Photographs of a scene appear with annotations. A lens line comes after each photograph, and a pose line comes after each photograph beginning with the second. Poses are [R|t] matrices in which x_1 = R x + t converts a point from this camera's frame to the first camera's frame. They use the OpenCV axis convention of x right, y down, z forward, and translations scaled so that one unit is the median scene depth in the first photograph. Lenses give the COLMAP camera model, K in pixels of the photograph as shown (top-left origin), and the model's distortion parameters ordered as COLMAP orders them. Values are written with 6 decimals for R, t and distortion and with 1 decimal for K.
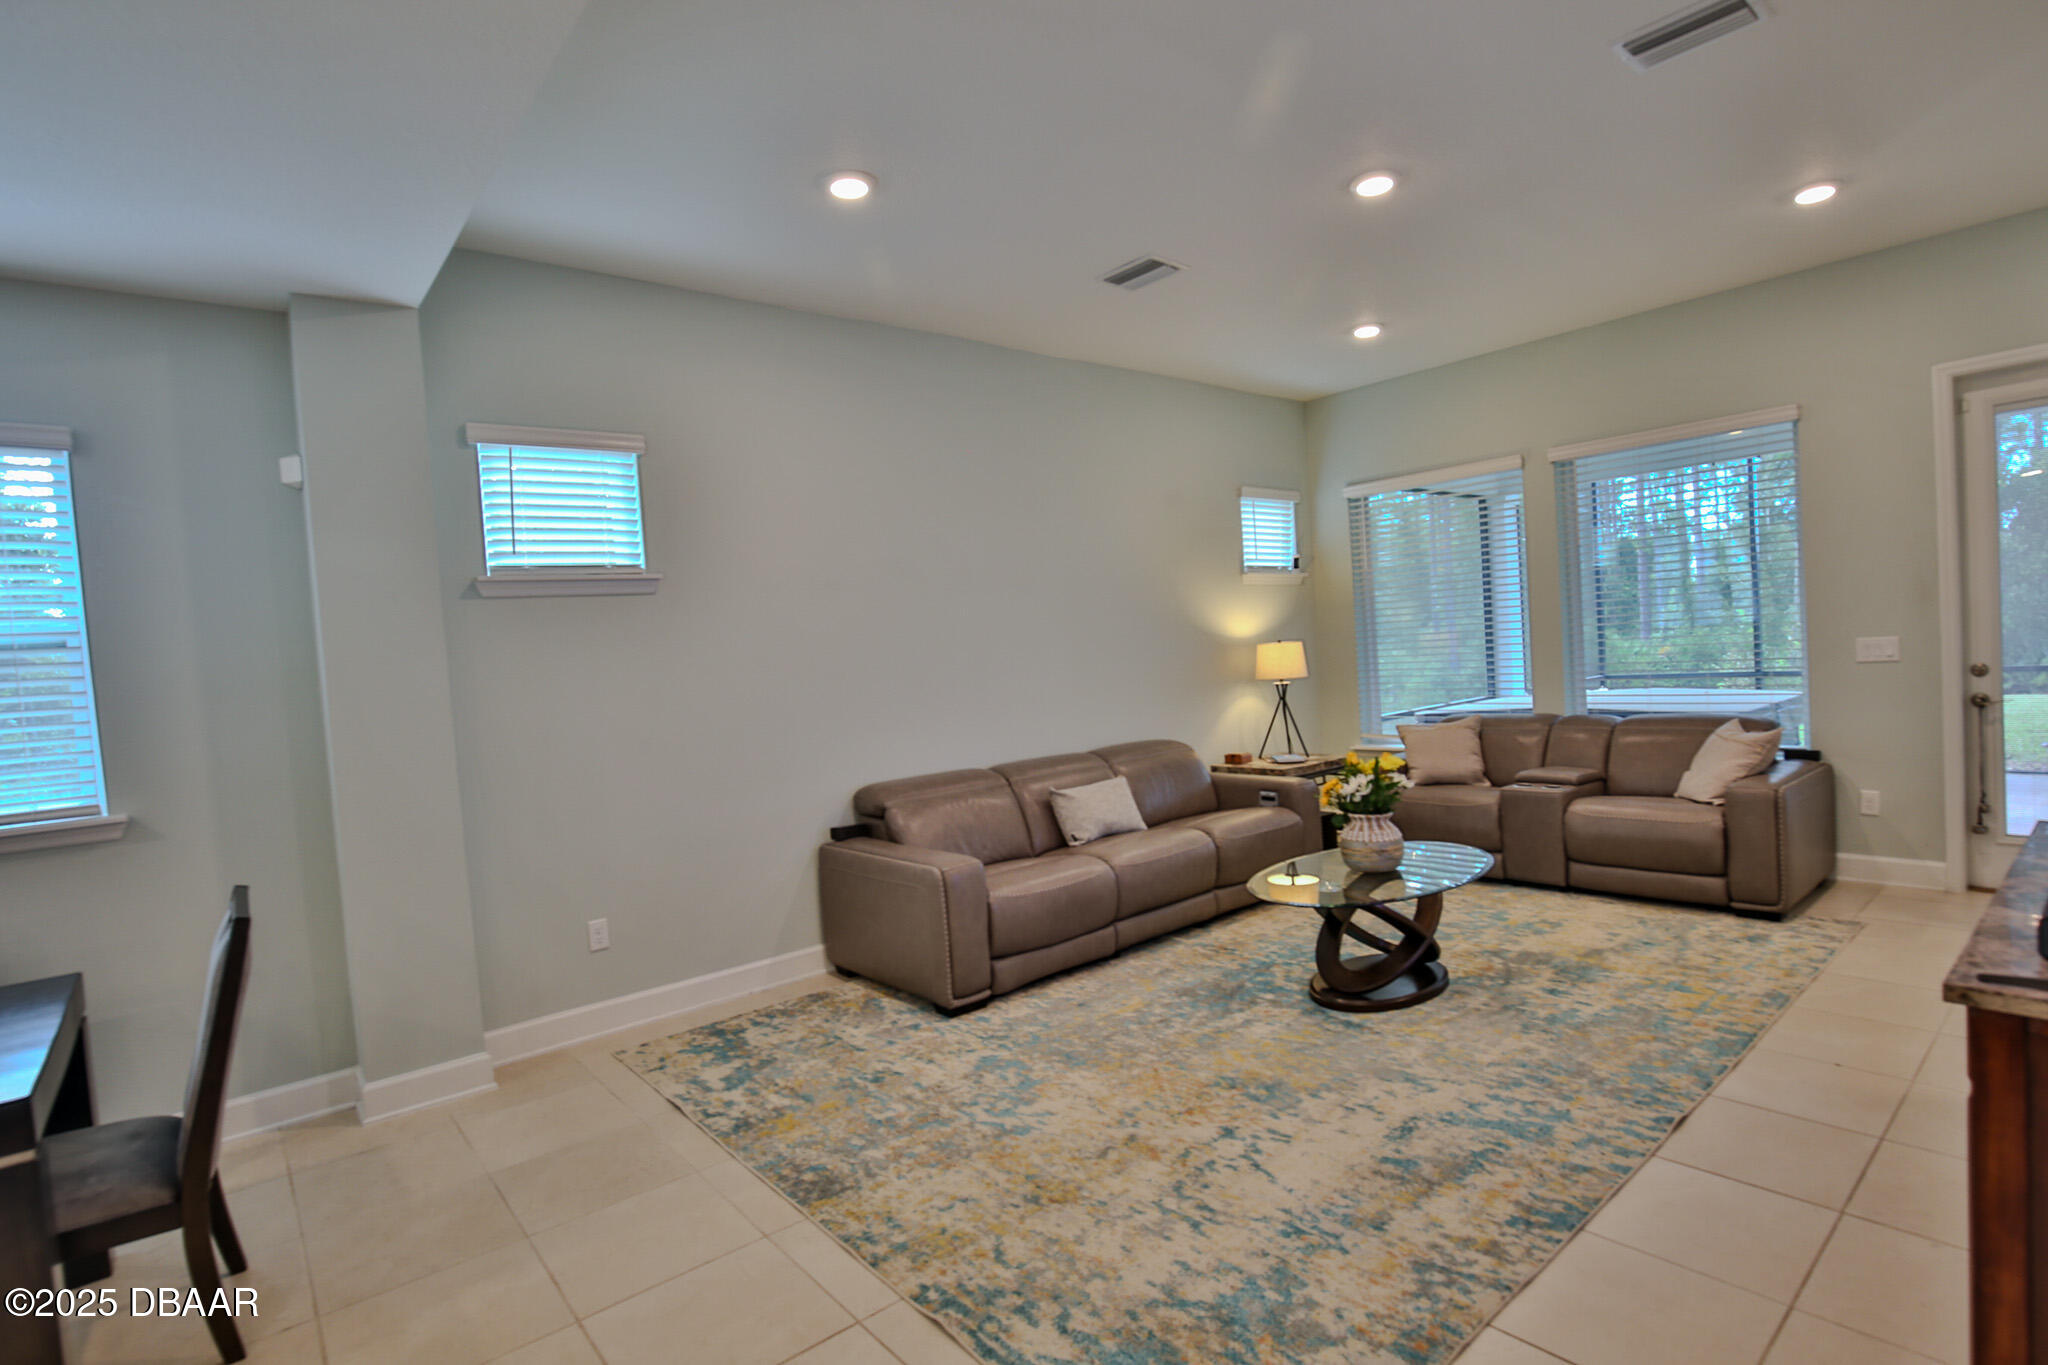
lens RADIAL K [[1002.4, 0, 1030.4], [0, 1002.4, 686.7], [0, 0, 1]] dist [-0.035135, 0.007512]
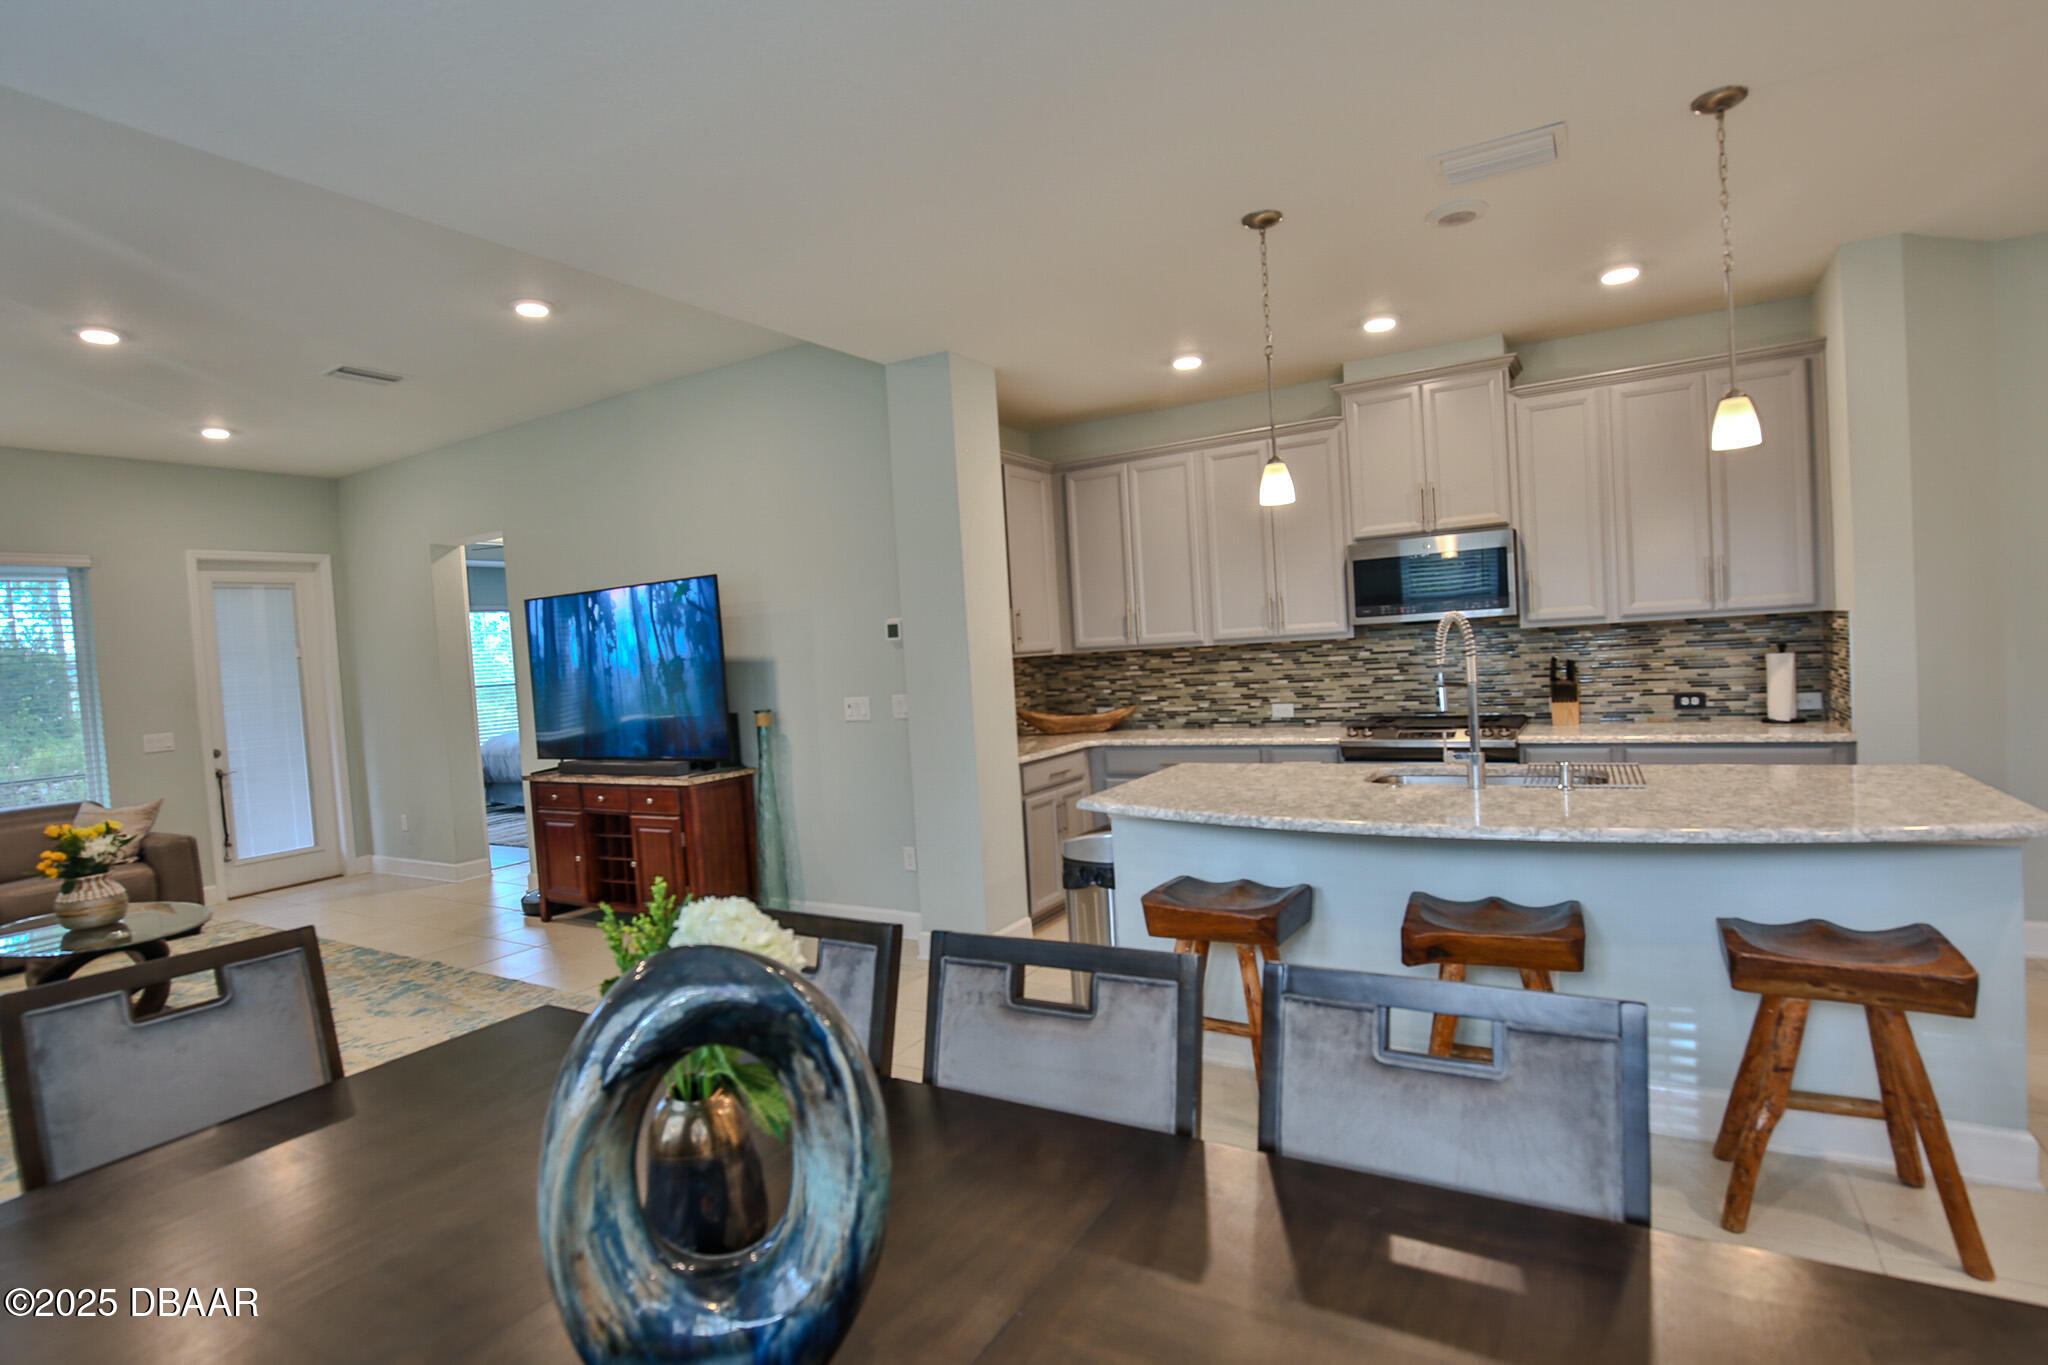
lens RADIAL K [[1002.4, 0, 1030.4], [0, 1002.4, 686.7], [0, 0, 1]] dist [-0.035135, 0.007512]
pose [[-0.322501, 0.049174, 0.945291, -0.972911], [0.121317, 0.992561, -0.010243, 0.054017], [-0.938763, 0.111377, -0.326067, 0.332040]]
